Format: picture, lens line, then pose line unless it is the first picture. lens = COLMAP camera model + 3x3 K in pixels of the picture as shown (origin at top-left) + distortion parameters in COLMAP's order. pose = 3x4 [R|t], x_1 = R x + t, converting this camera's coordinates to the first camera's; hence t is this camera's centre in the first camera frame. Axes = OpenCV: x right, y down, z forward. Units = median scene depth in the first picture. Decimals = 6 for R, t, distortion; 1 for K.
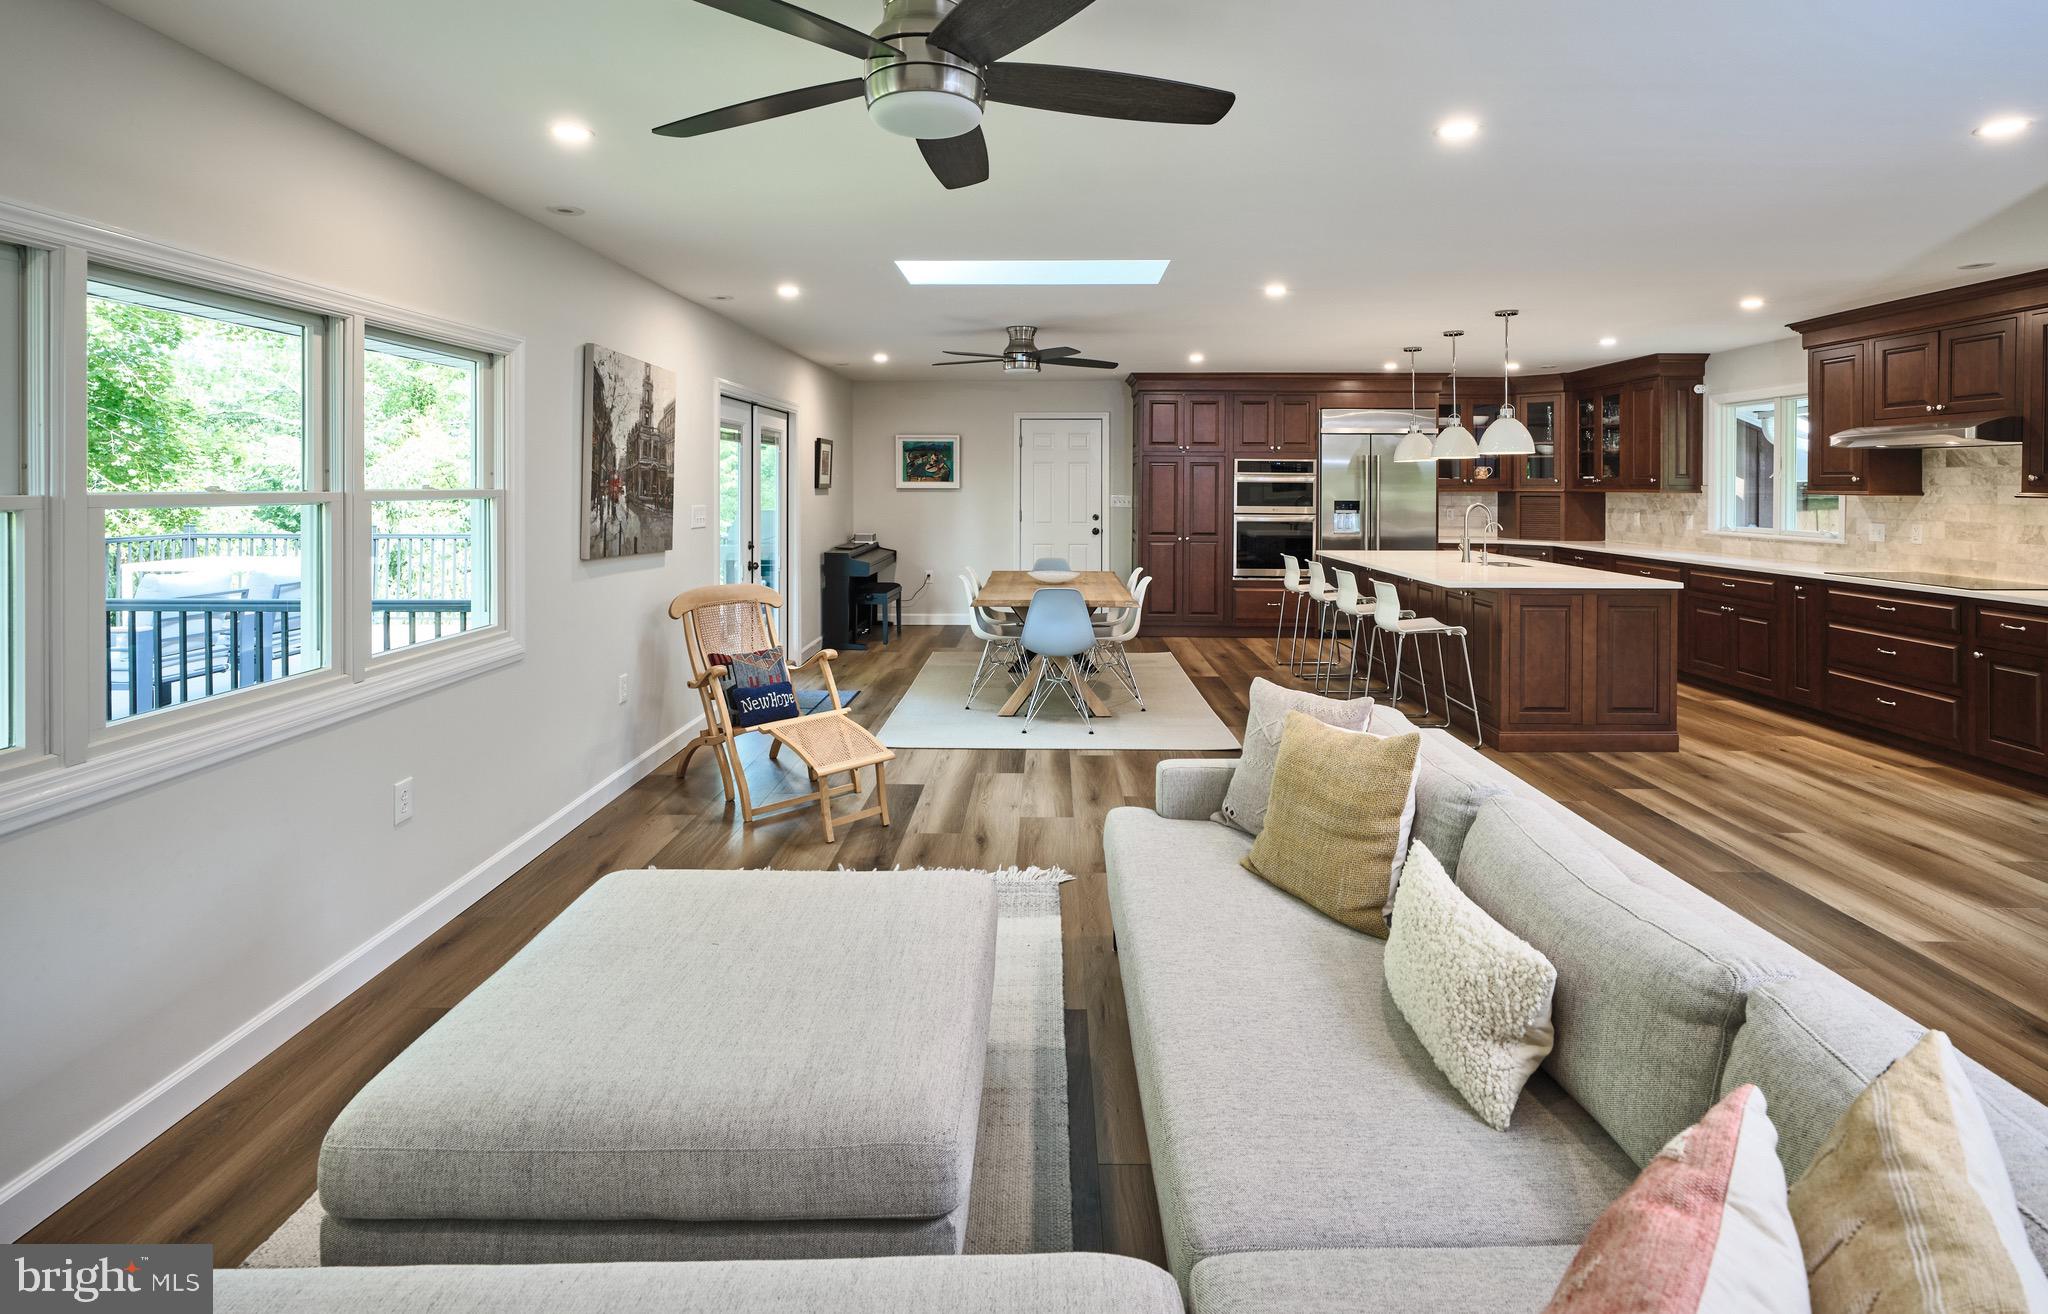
lens RADIAL K [[986.4, 0, 1020.4], [0, 986.4, 489.5], [0, 0, 1]] dist [-0.001718, 0.001968]
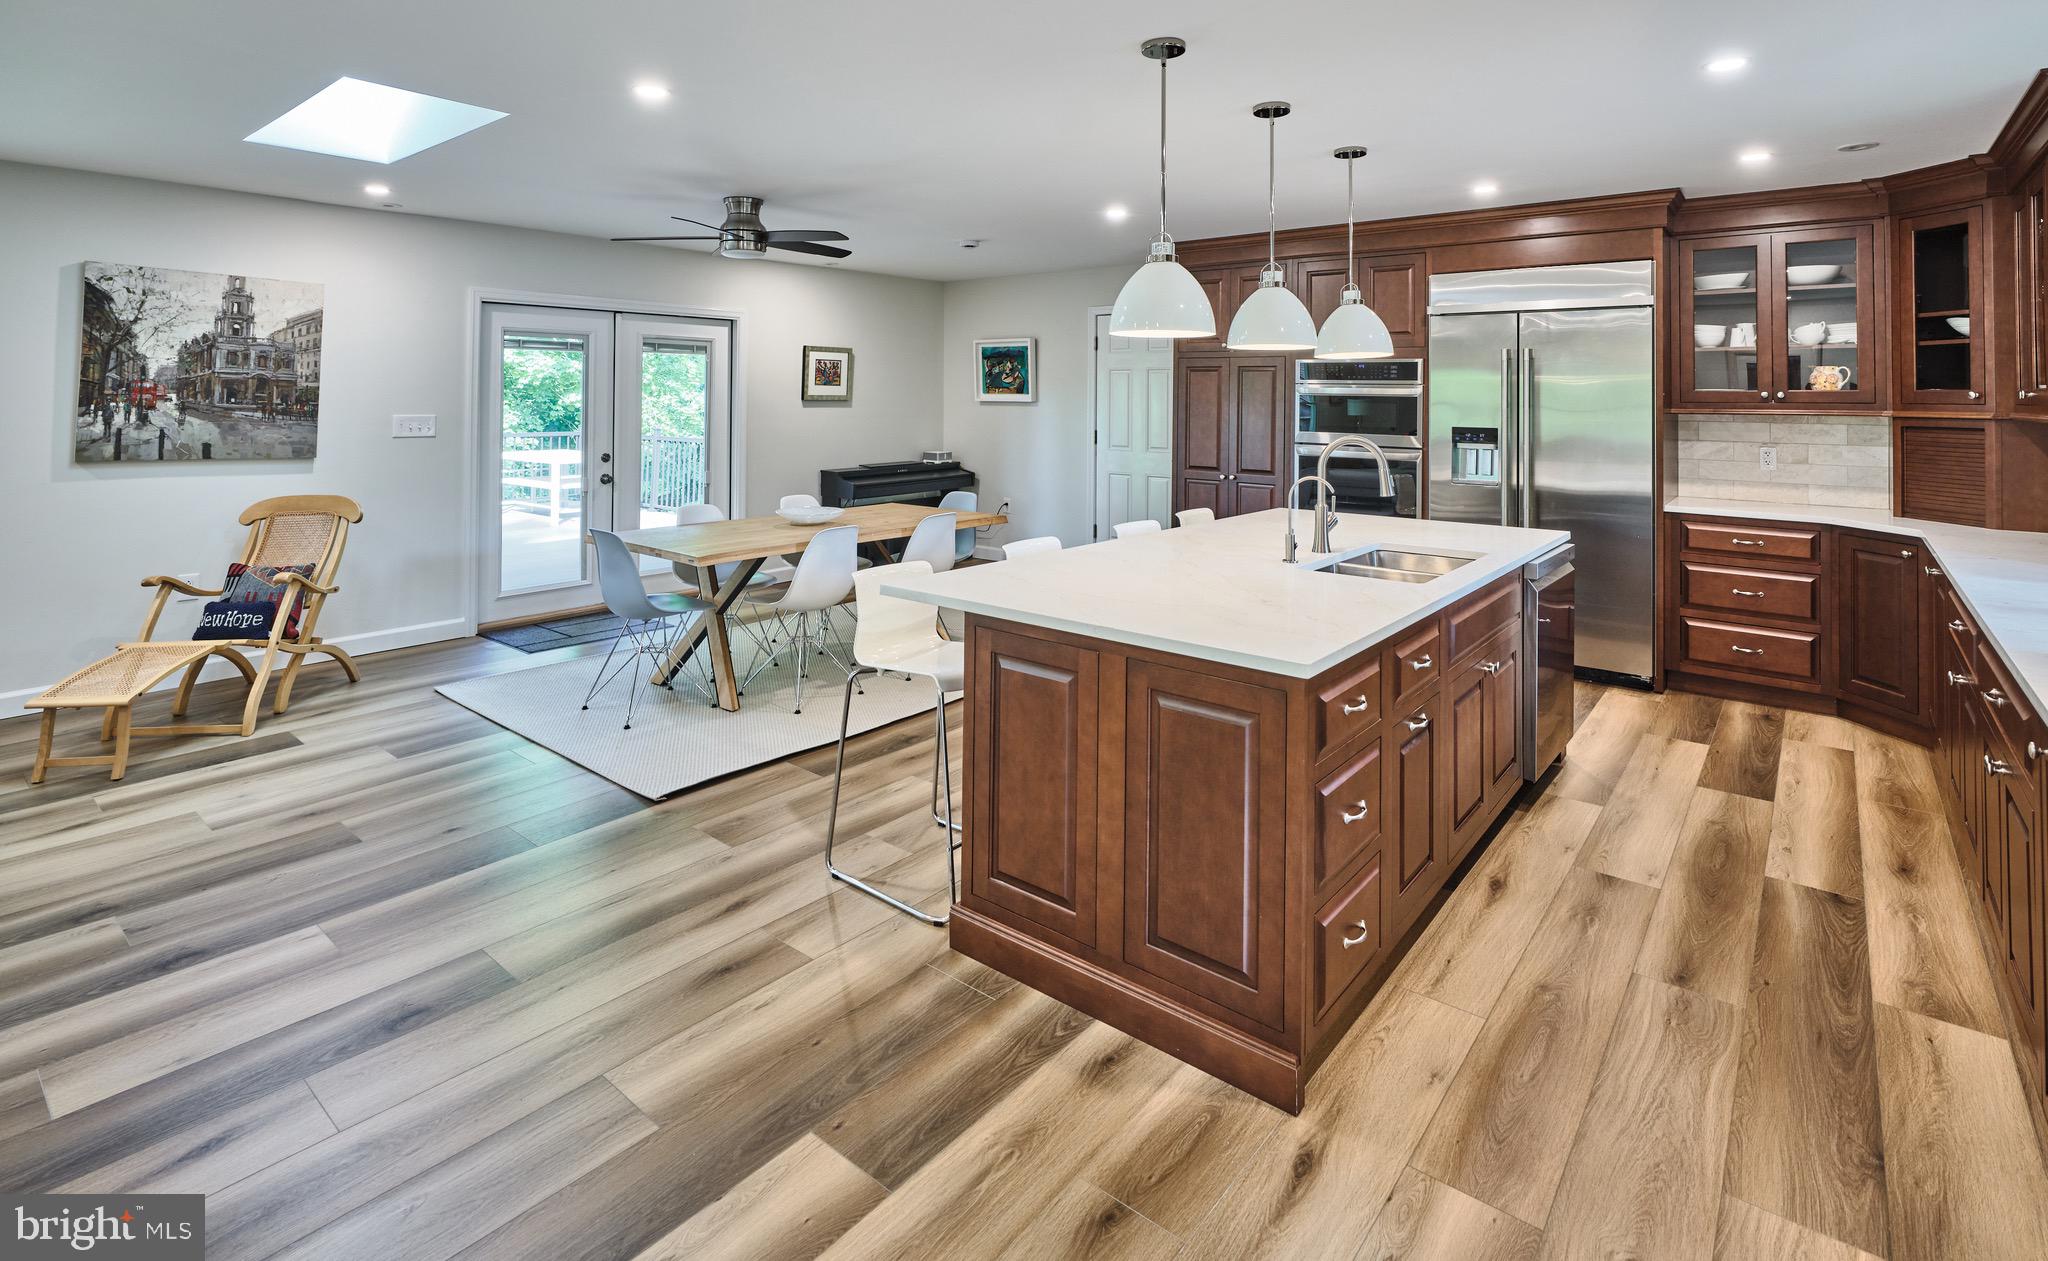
lens RADIAL K [[977.0, 0, 1031.5], [0, 977.0, 378.0], [0, 0, 1]] dist [-0.002337, 0.000250]
pose [[0.782894, -0.007739, -0.622107, 0.722525], [-0.008792, 0.999685, -0.023500, -0.003133], [0.622093, 0.023867, 0.782579, 0.565827]]
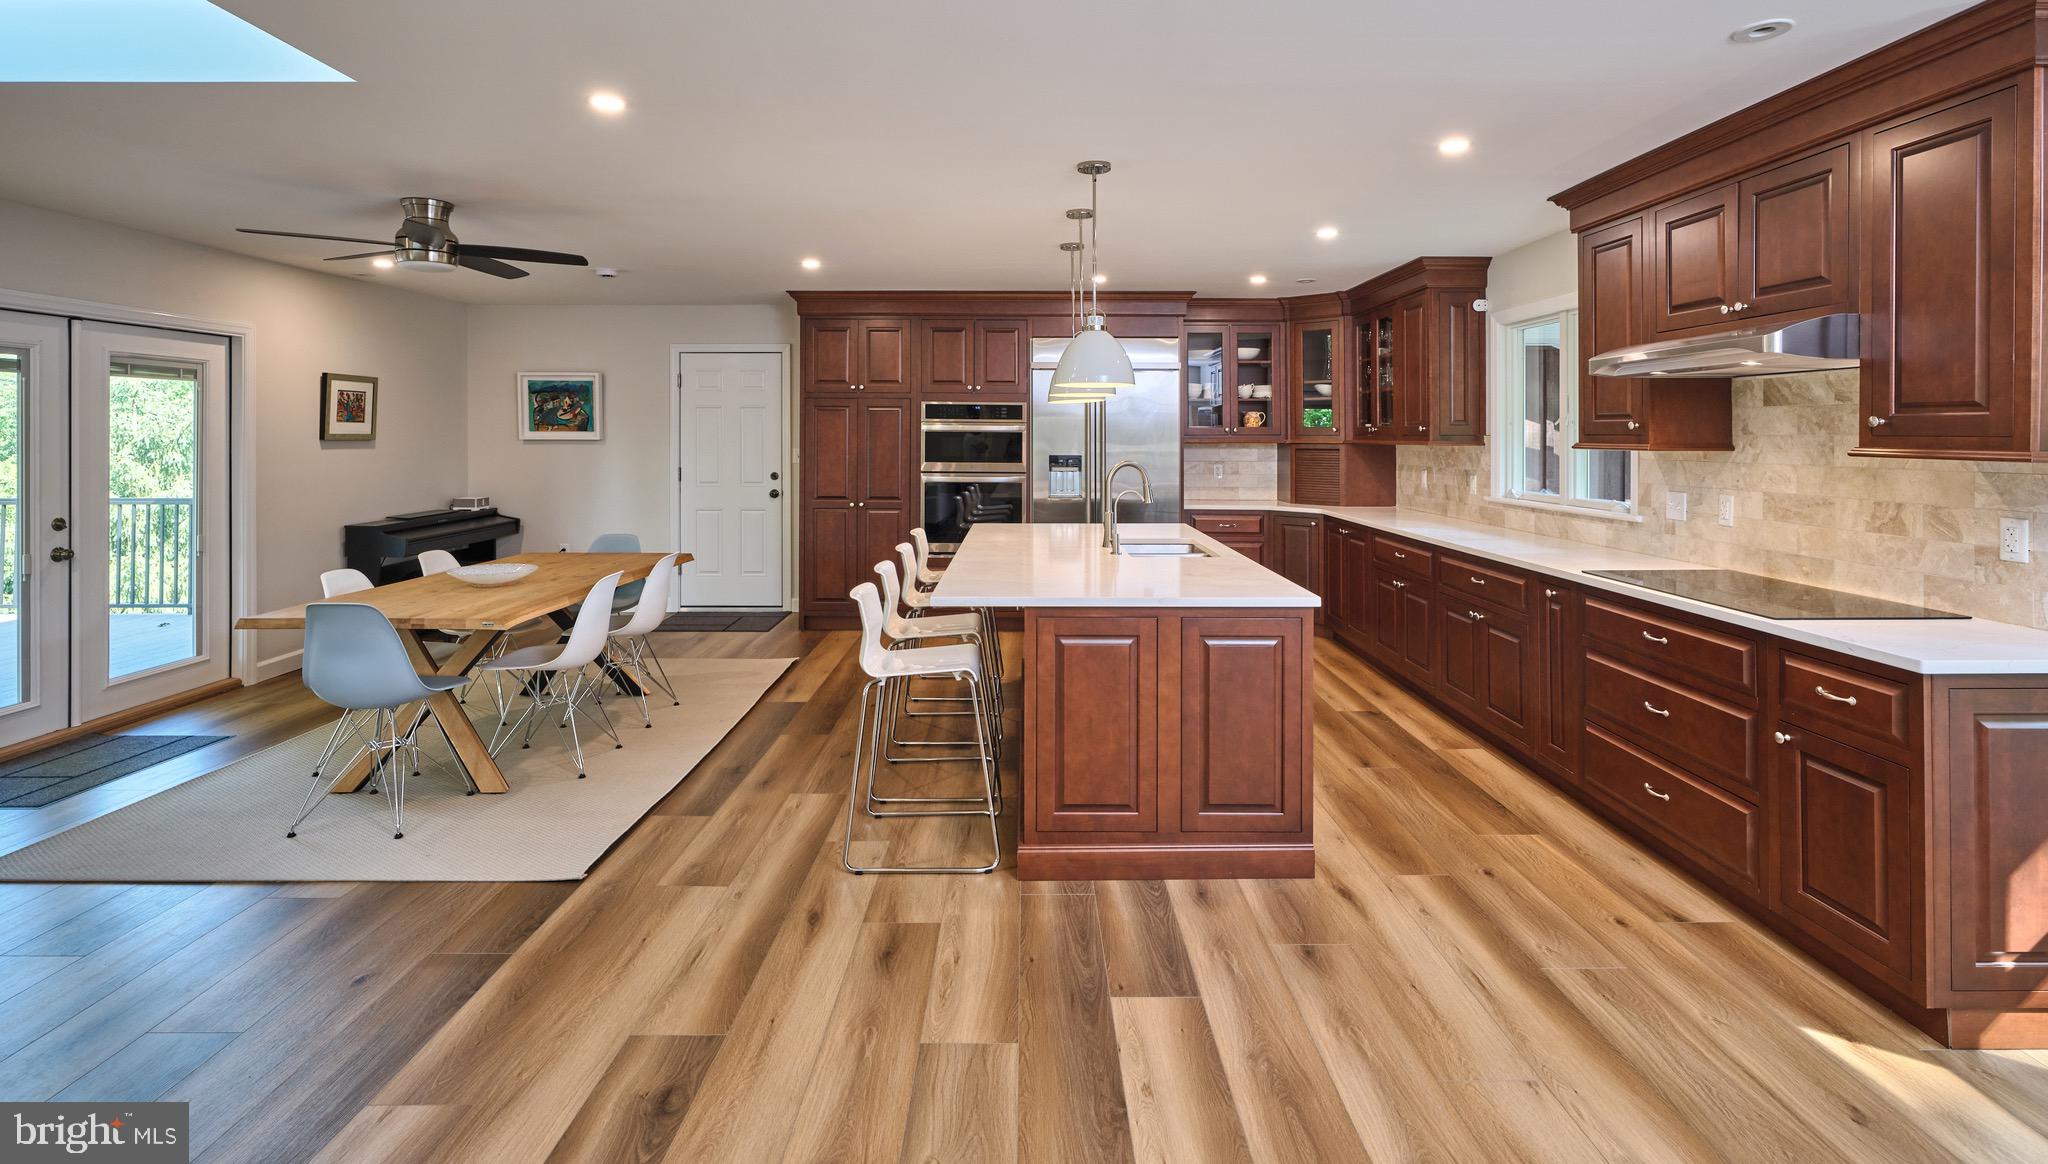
lens RADIAL K [[951.2, 0, 1019.1], [0, 951.2, 435.3], [0, 0, 1]] dist [0.001159, -0.000679]
pose [[0.999892, -0.000849, 0.014693, 0.421743], [0.000917, 0.999989, -0.004635, -0.001511], [-0.014689, 0.004648, 0.999881, 0.370439]]
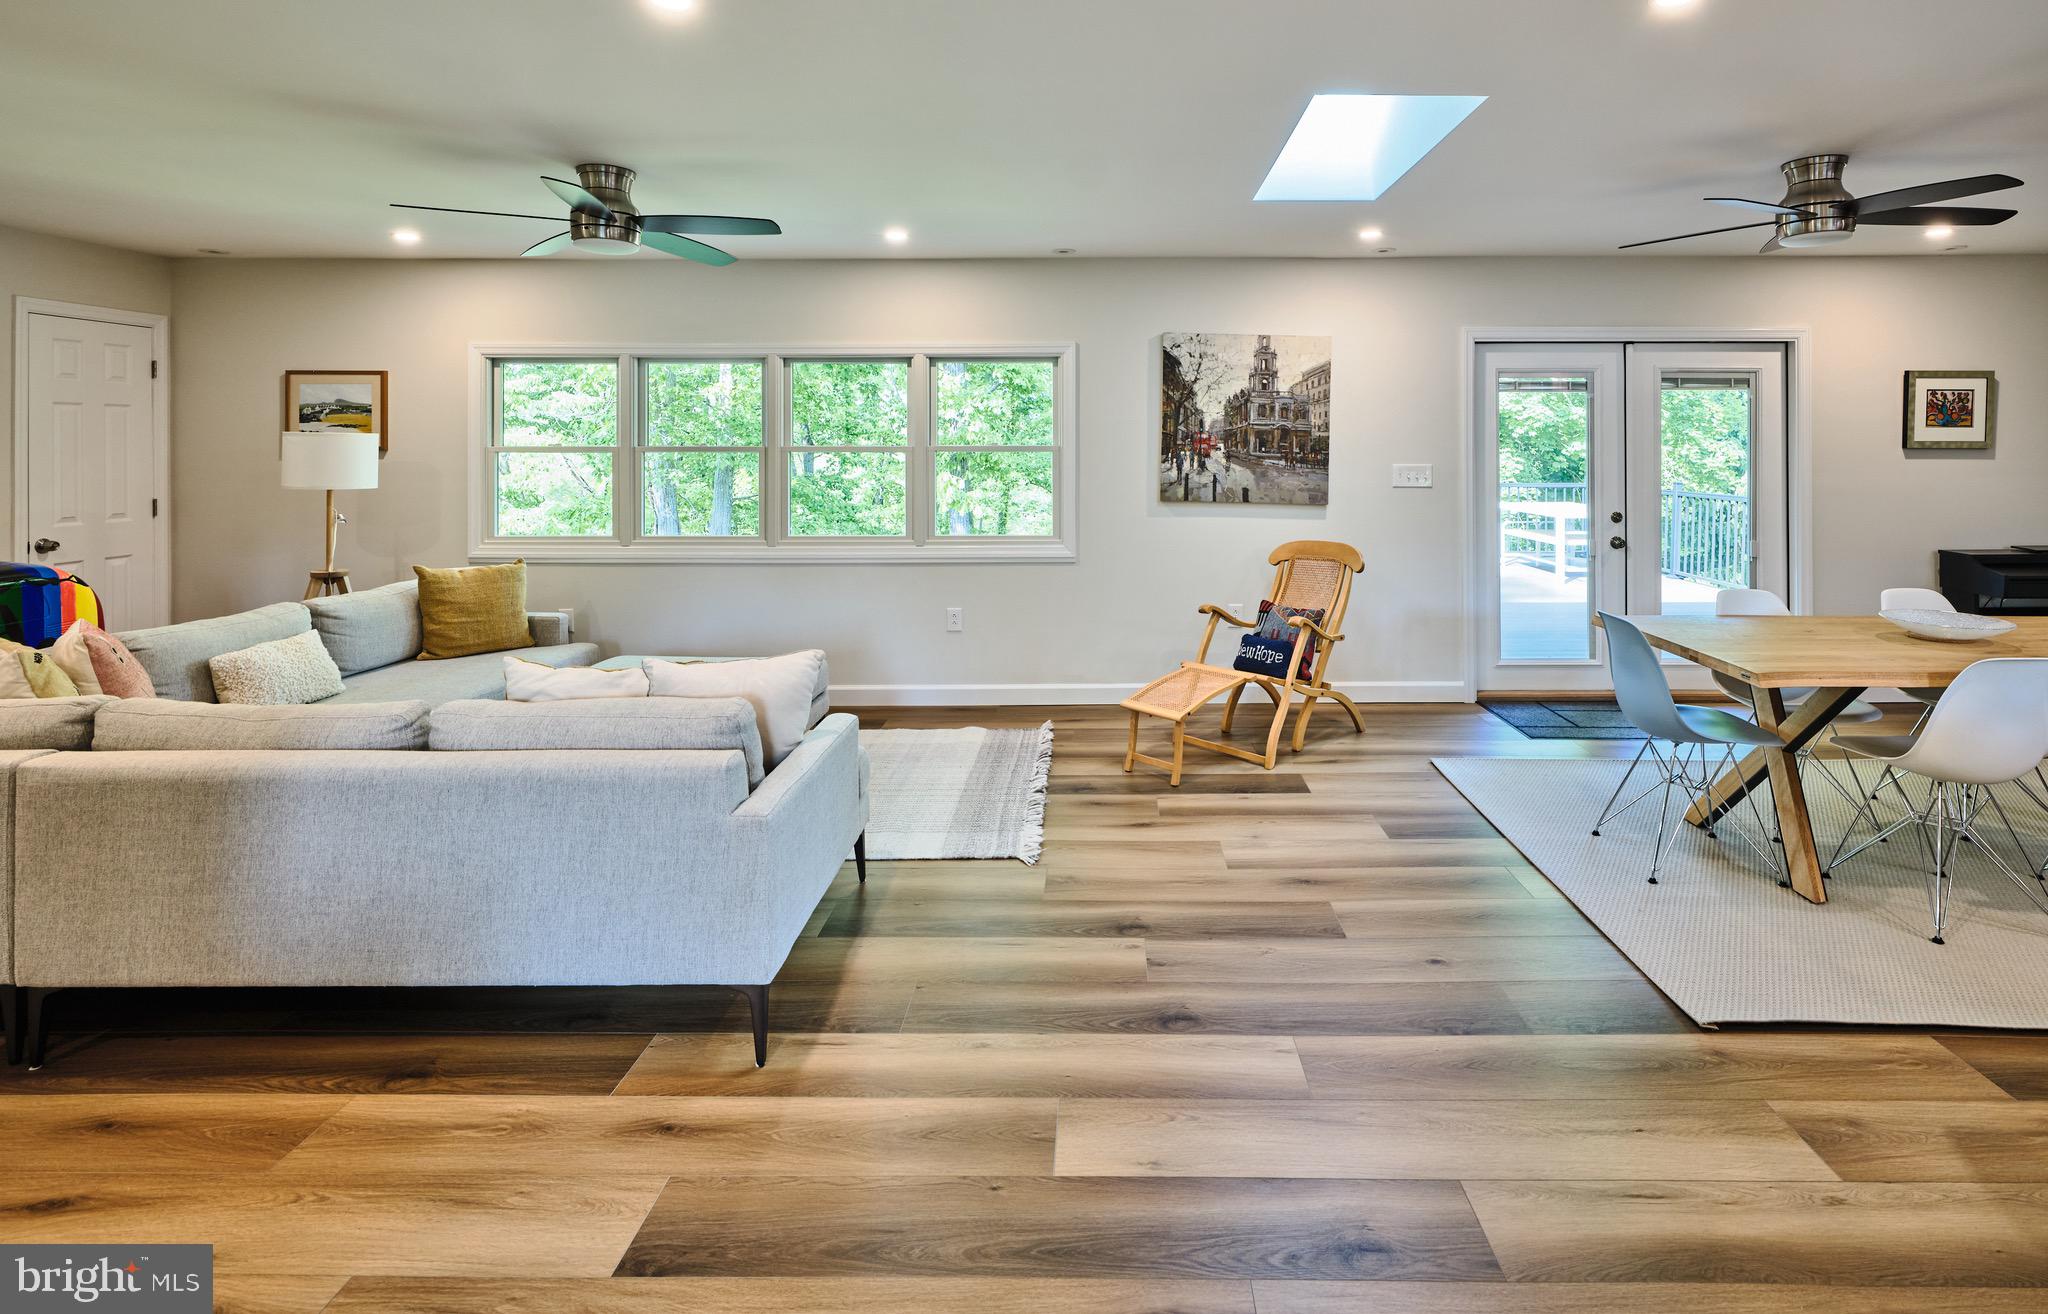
lens RADIAL K [[986.4, 0, 1109.7], [0, 986.4, 440.4], [0, 0, 1]] dist [-0.001718, 0.001968]
pose [[0.015860, -0.004126, -0.999866, 0.590286], [-0.005136, 0.999978, -0.004208, -0.001478], [0.999861, 0.005202, 0.015839, 0.634422]]
